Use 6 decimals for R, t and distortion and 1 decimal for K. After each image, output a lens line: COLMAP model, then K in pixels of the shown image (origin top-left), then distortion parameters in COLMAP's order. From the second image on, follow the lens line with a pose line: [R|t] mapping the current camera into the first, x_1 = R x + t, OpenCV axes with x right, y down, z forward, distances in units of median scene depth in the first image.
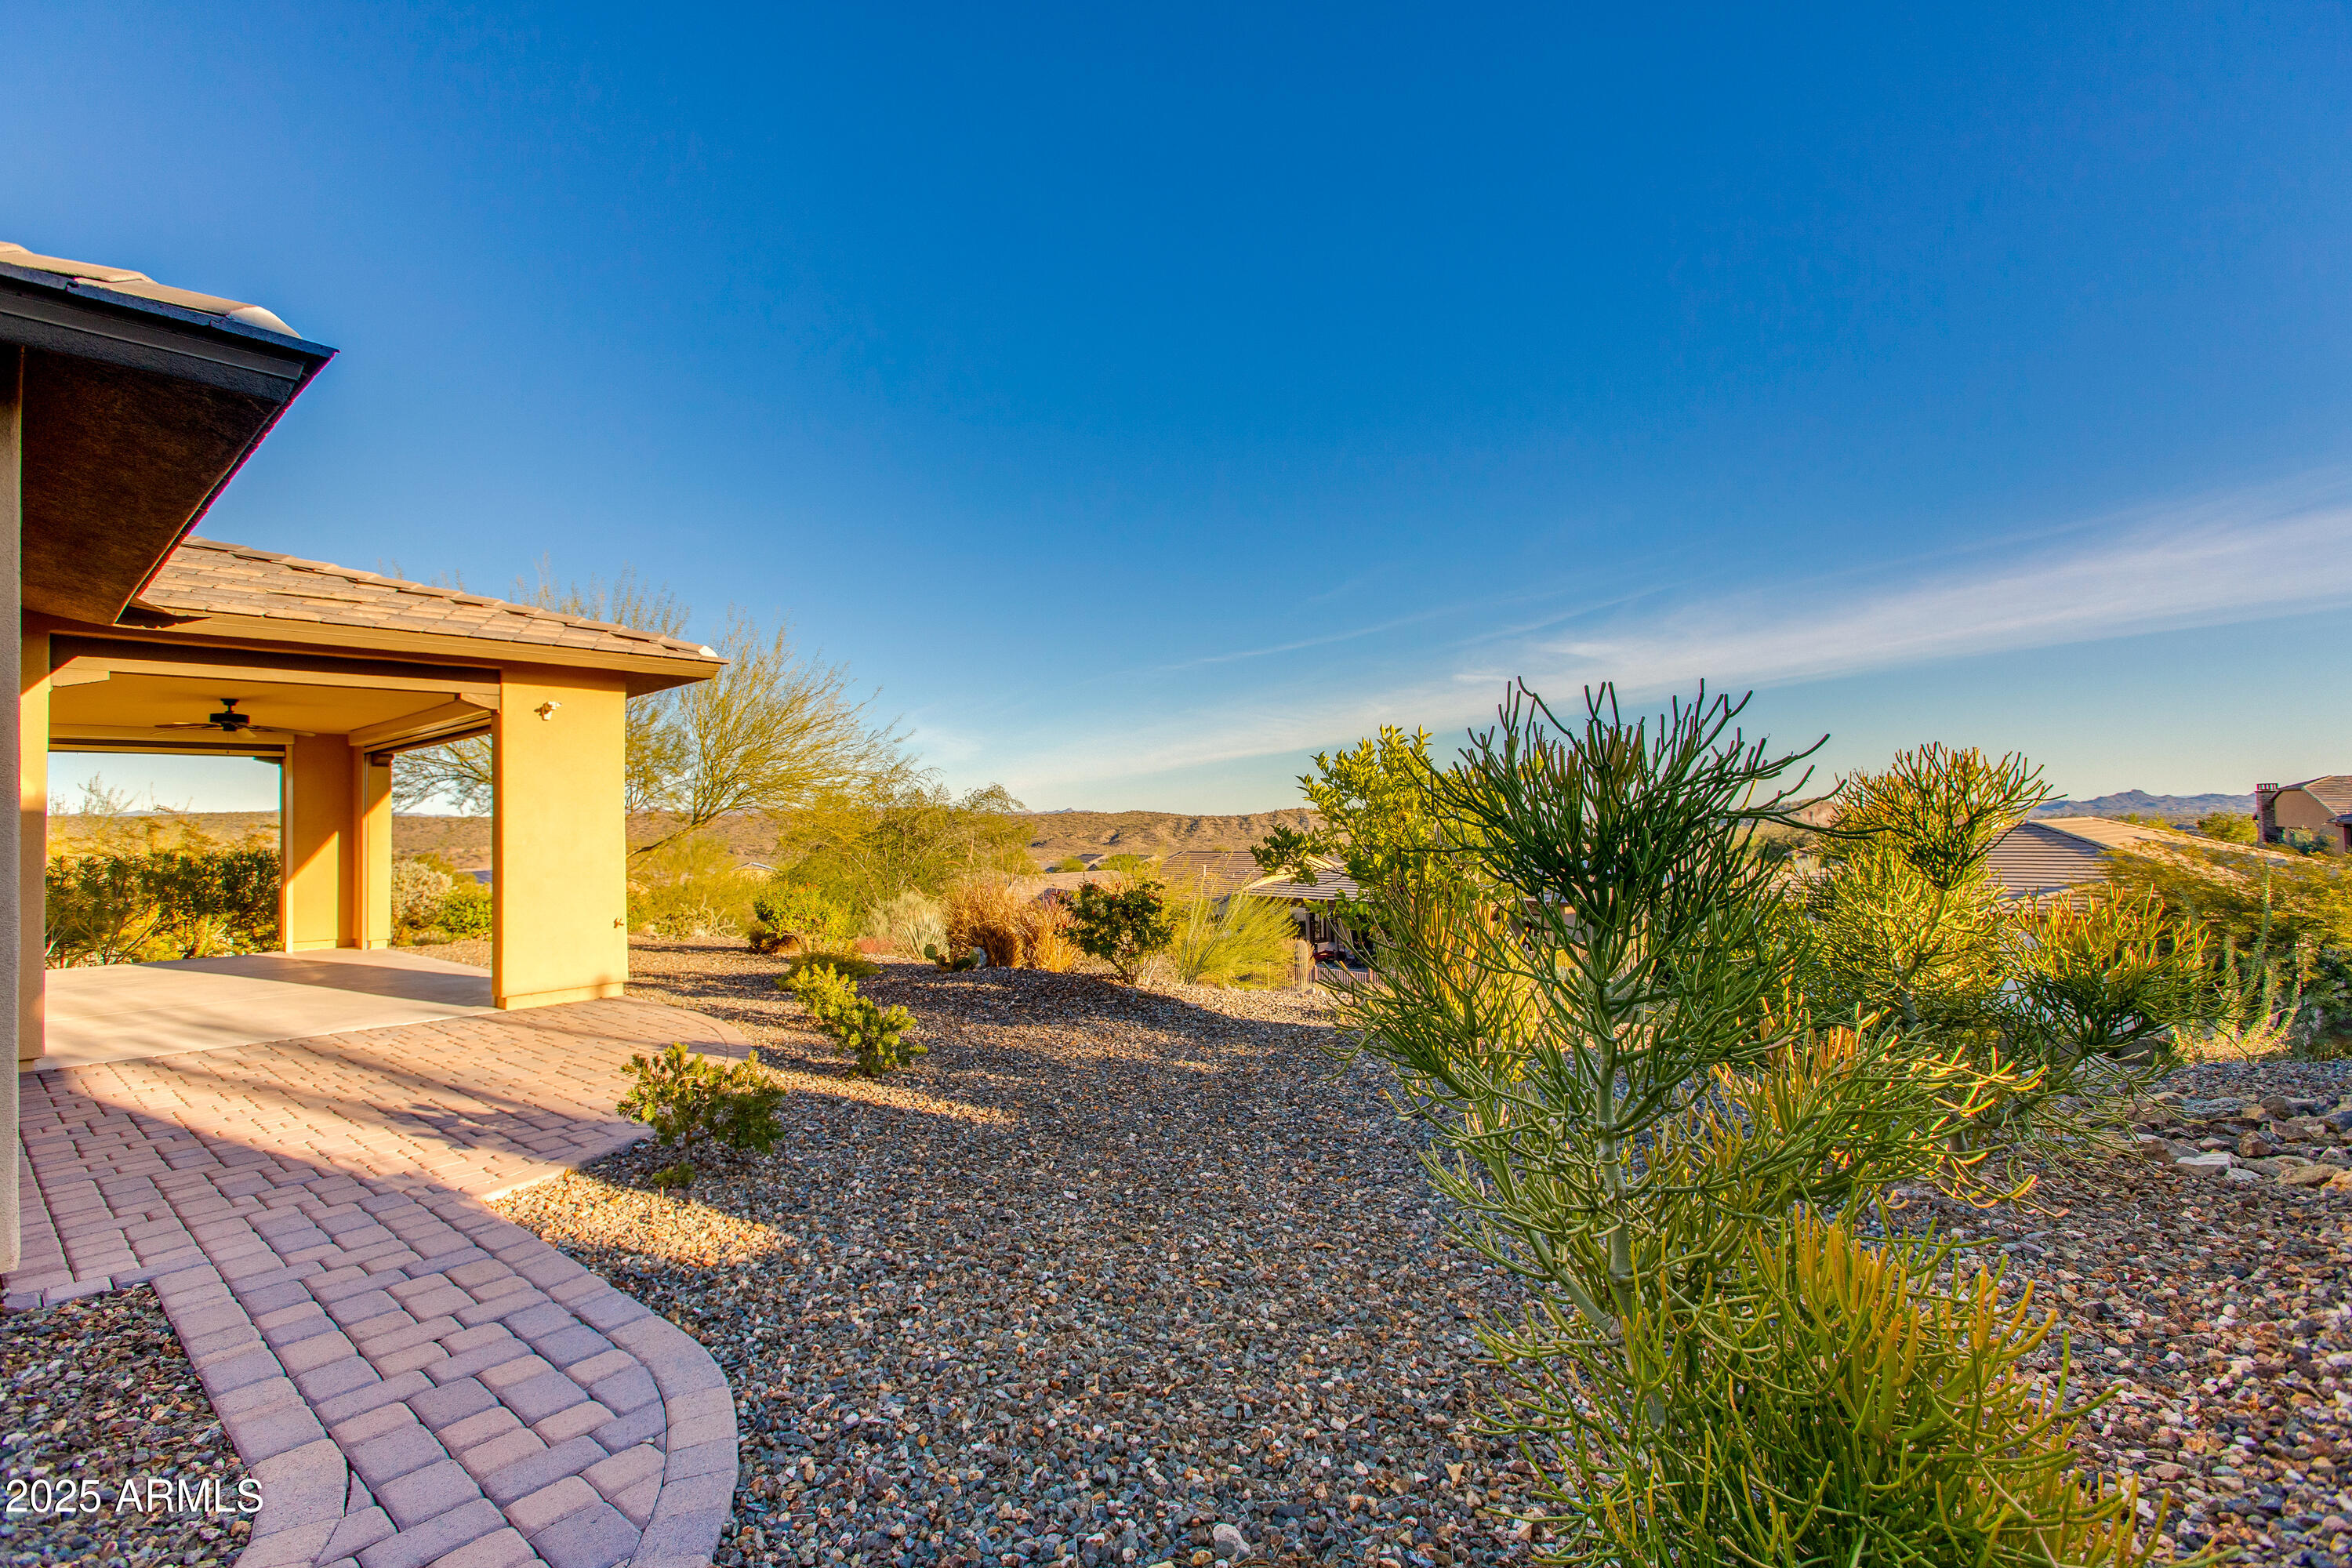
lens RADIAL K [[1054.2, 0, 1191.1], [0, 1054.2, 781.3], [0, 0, 1]] dist [0.002664, 0.002508]
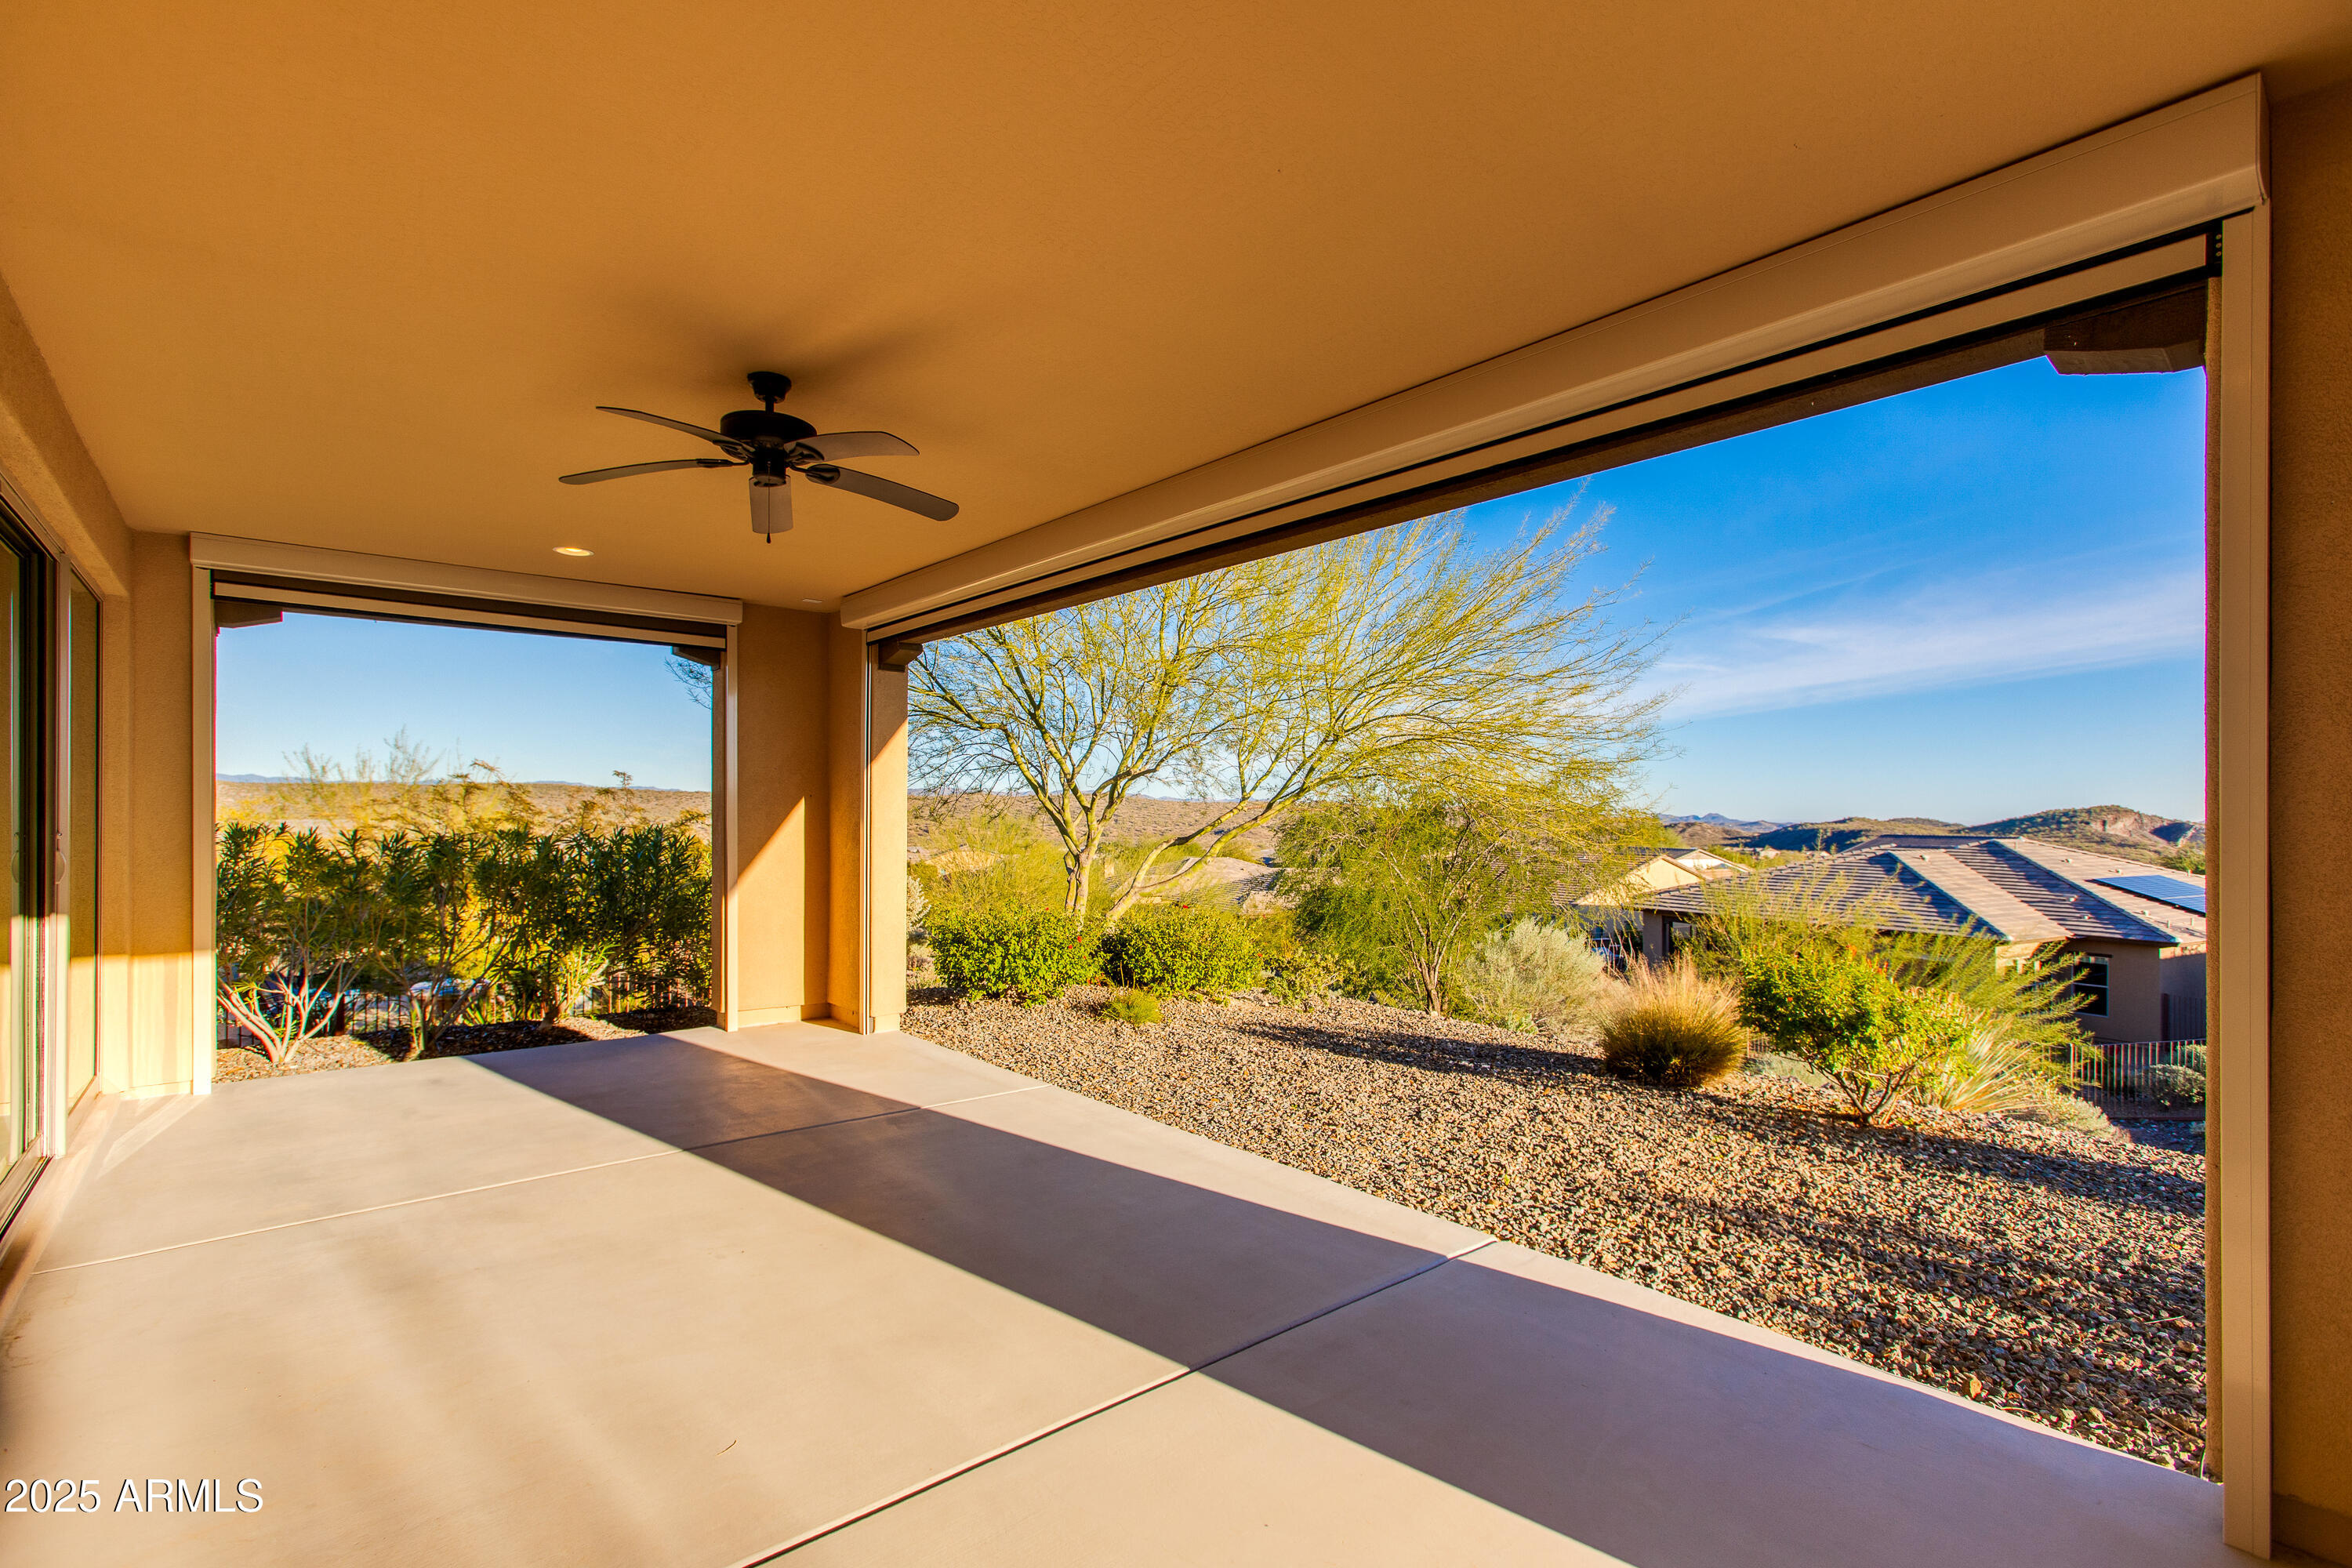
lens RADIAL K [[1054.2, 0, 1176.6], [0, 1054.2, 800.2], [0, 0, 1]] dist [0.002664, 0.002508]
pose [[0.985756, 0.023489, -0.166535, -0.536319], [-0.018698, 0.999367, 0.030278, 0.029169], [0.167141, -0.026733, 0.985571, 0.515394]]
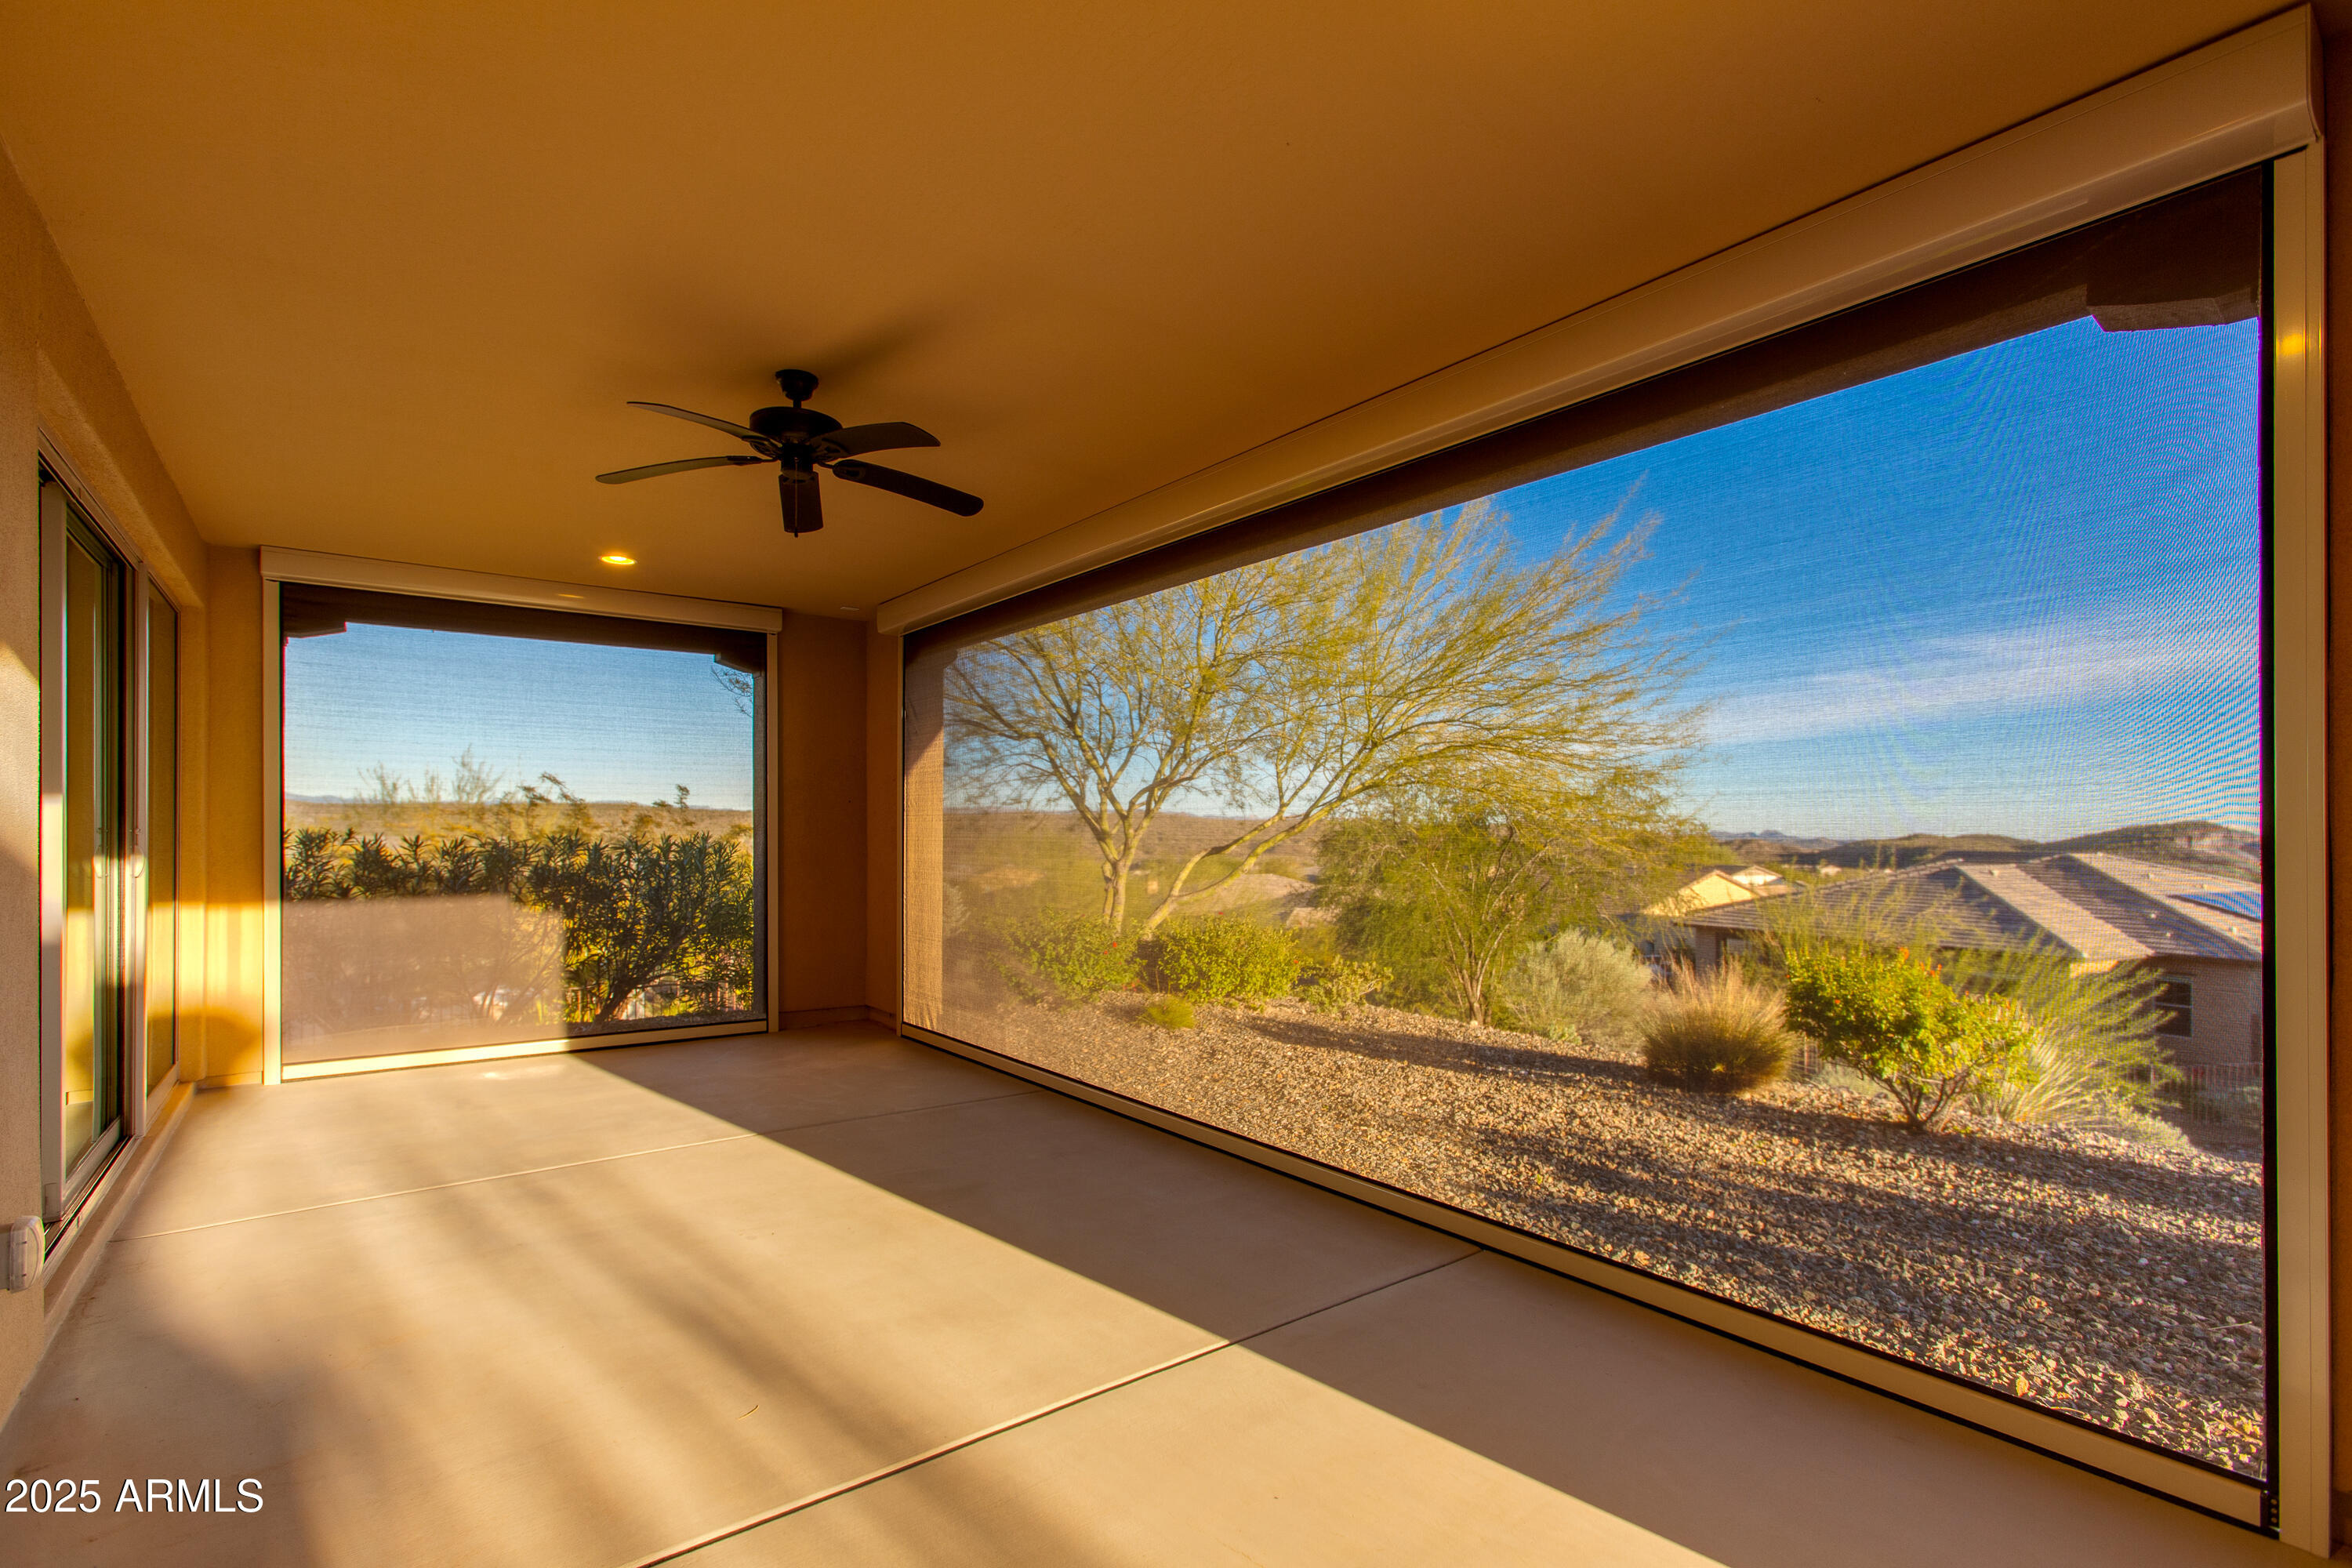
lens RADIAL K [[1054.2, 0, 1173.8], [0, 1054.2, 815.7], [0, 0, 1]] dist [0.002664, 0.002508]
pose [[0.977271, 0.020391, -0.211009, -0.530366], [-0.014894, 0.999508, 0.027608, 0.036689], [0.211468, -0.023838, 0.977094, 0.515906]]
